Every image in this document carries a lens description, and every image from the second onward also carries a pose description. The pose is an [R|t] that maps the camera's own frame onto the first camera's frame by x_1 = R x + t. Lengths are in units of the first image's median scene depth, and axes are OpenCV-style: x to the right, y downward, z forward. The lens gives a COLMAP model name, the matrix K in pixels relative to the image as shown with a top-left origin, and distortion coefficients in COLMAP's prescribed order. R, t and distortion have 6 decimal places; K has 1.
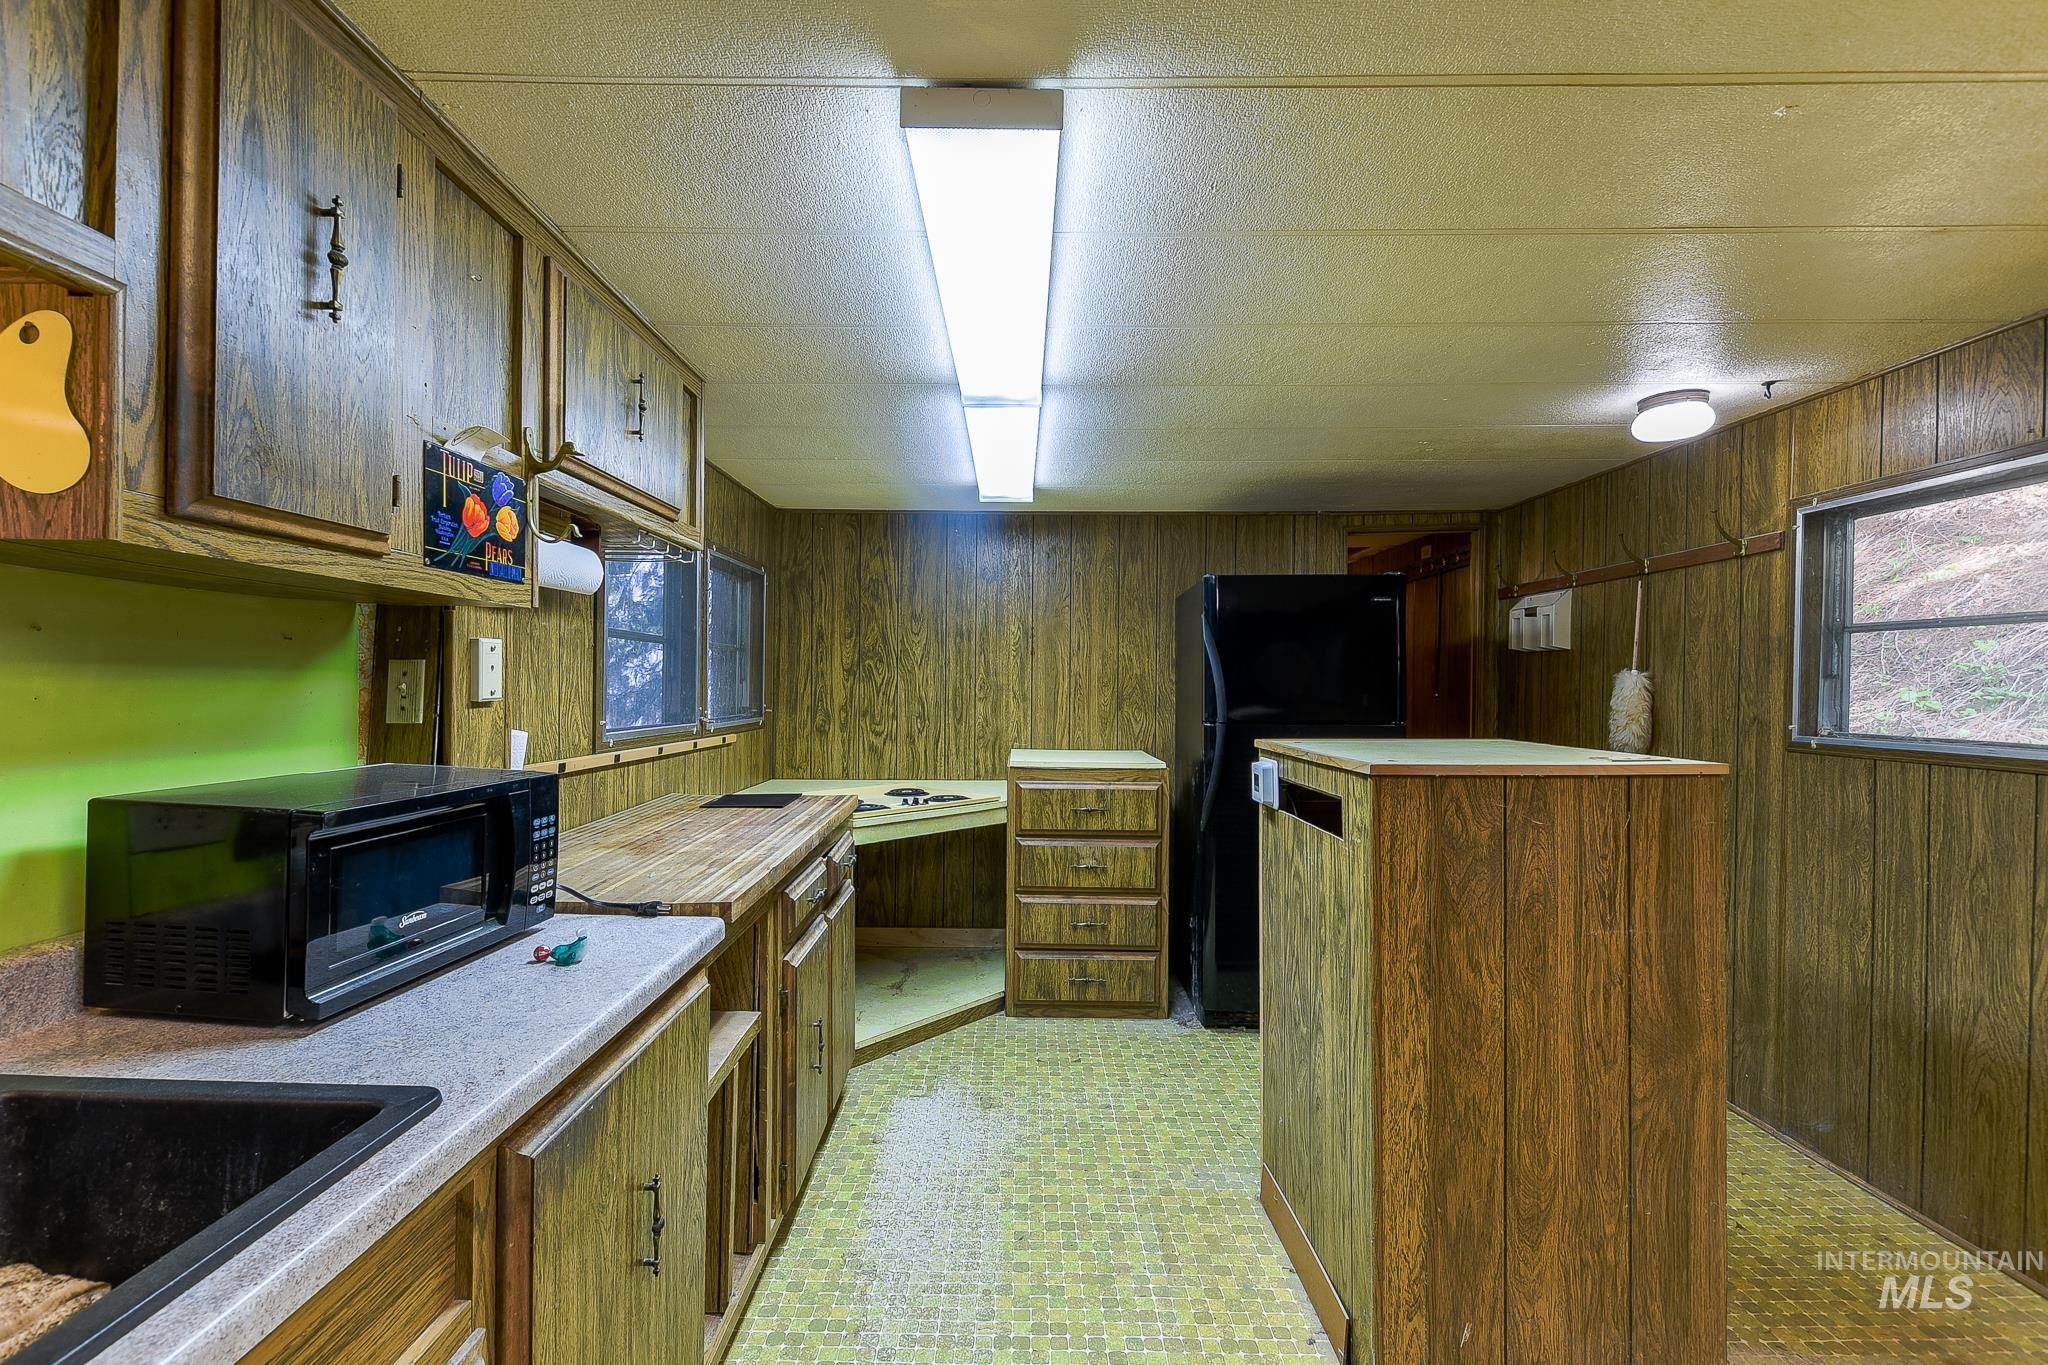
lens RADIAL K [[883.8, 0, 1013.5], [0, 883.8, 689.8], [0, 0, 1]] dist [0.008399, -0.004627]
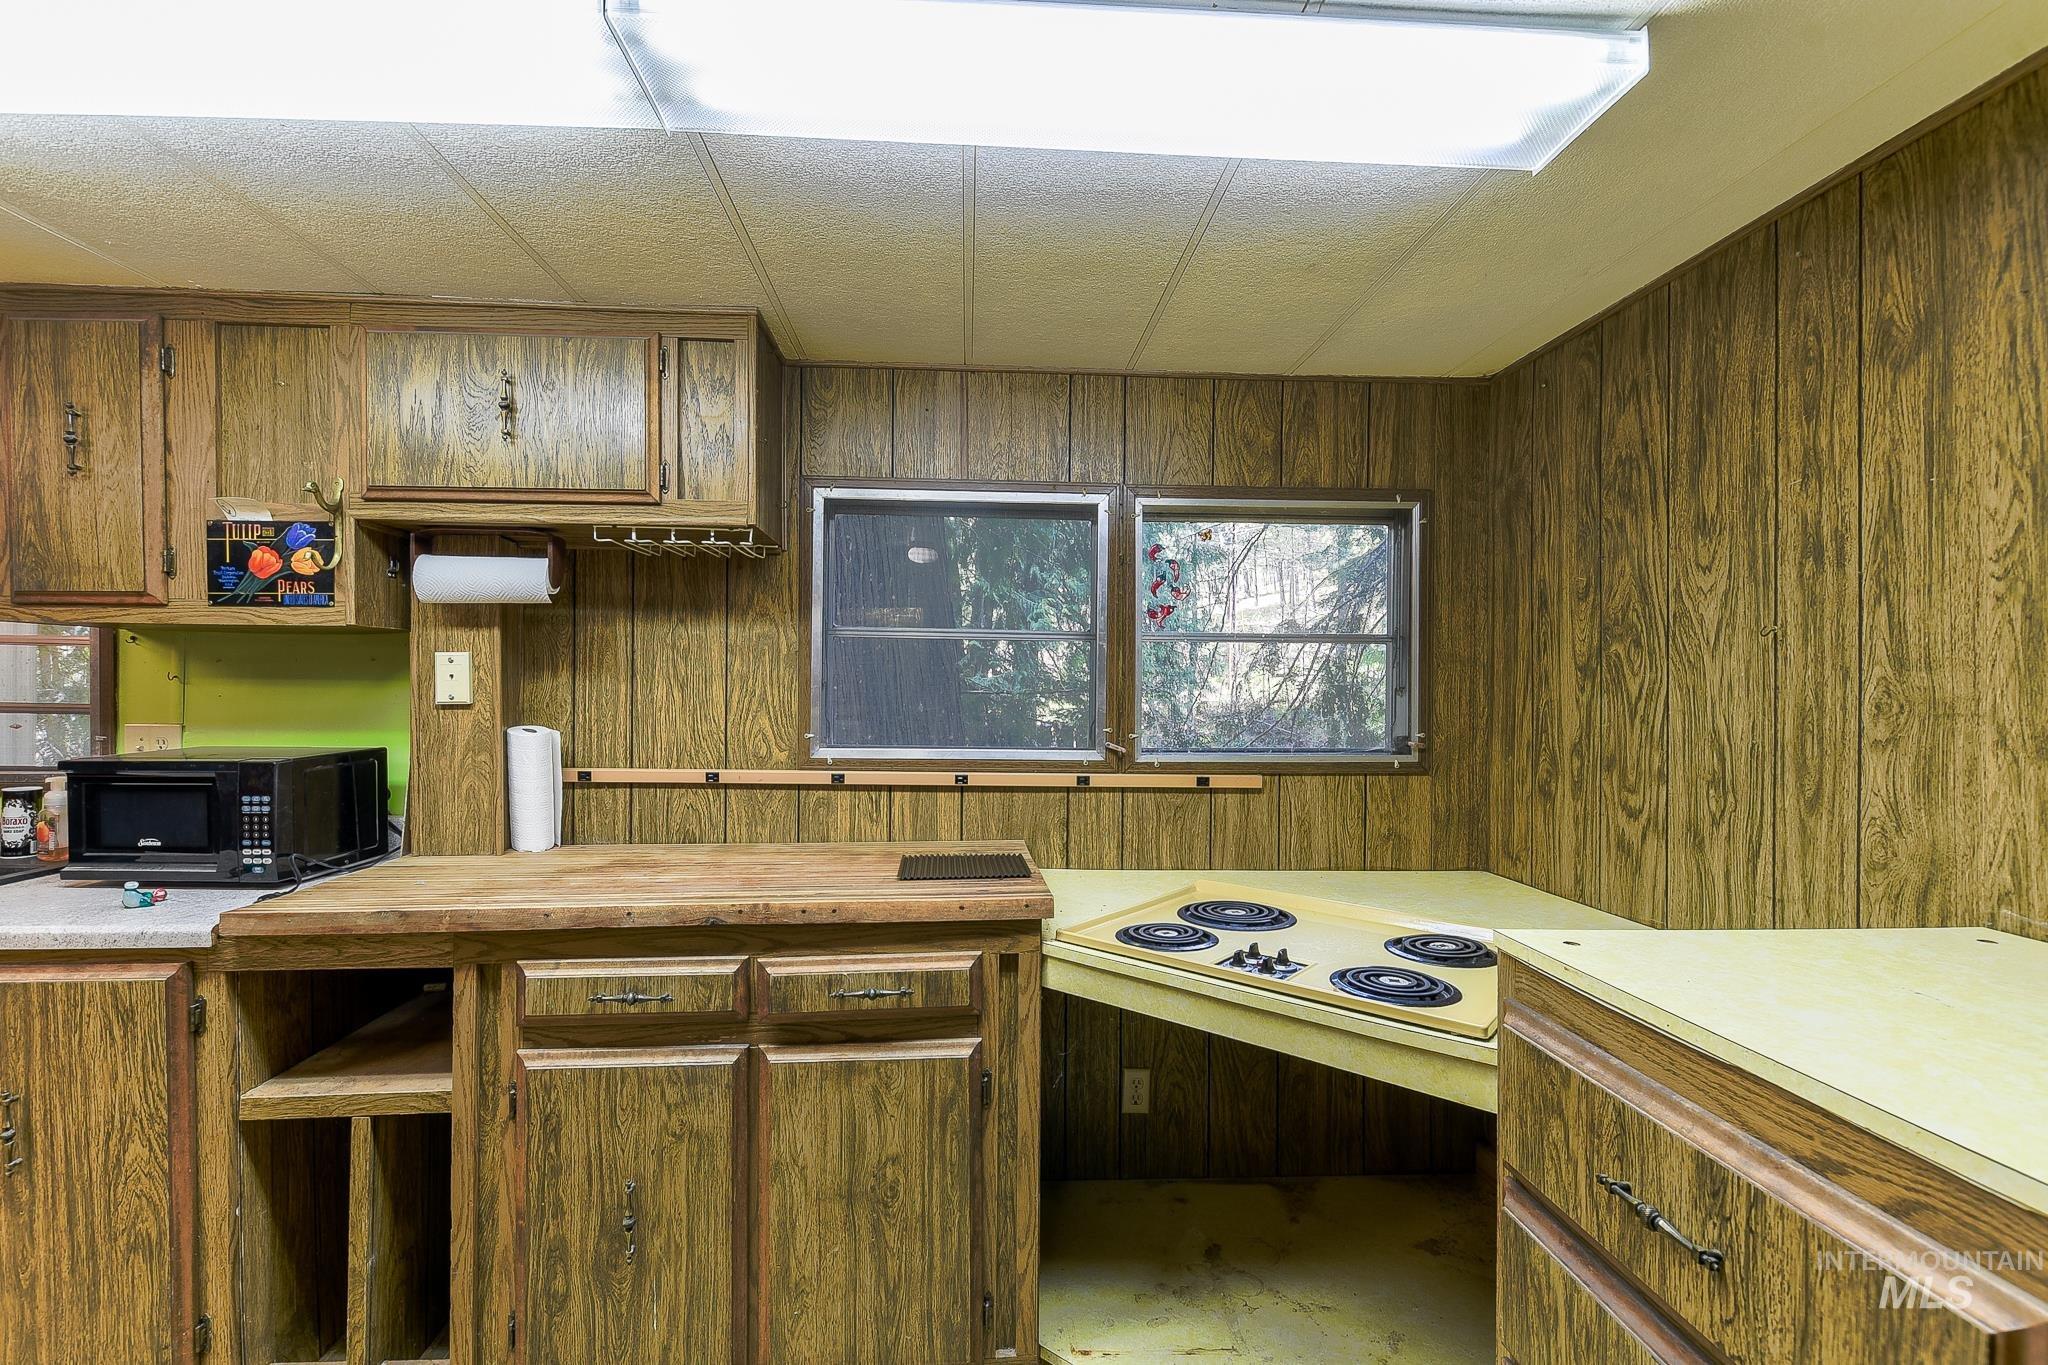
lens RADIAL K [[883.8, 0, 1013.5], [0, 883.8, 689.8], [0, 0, 1]] dist [0.008399, -0.004627]
pose [[0.060892, -0.010497, -0.998089, 0.445862], [-0.013369, 0.999846, -0.011331, -0.002233], [0.998055, 0.014034, 0.060742, 1.150508]]
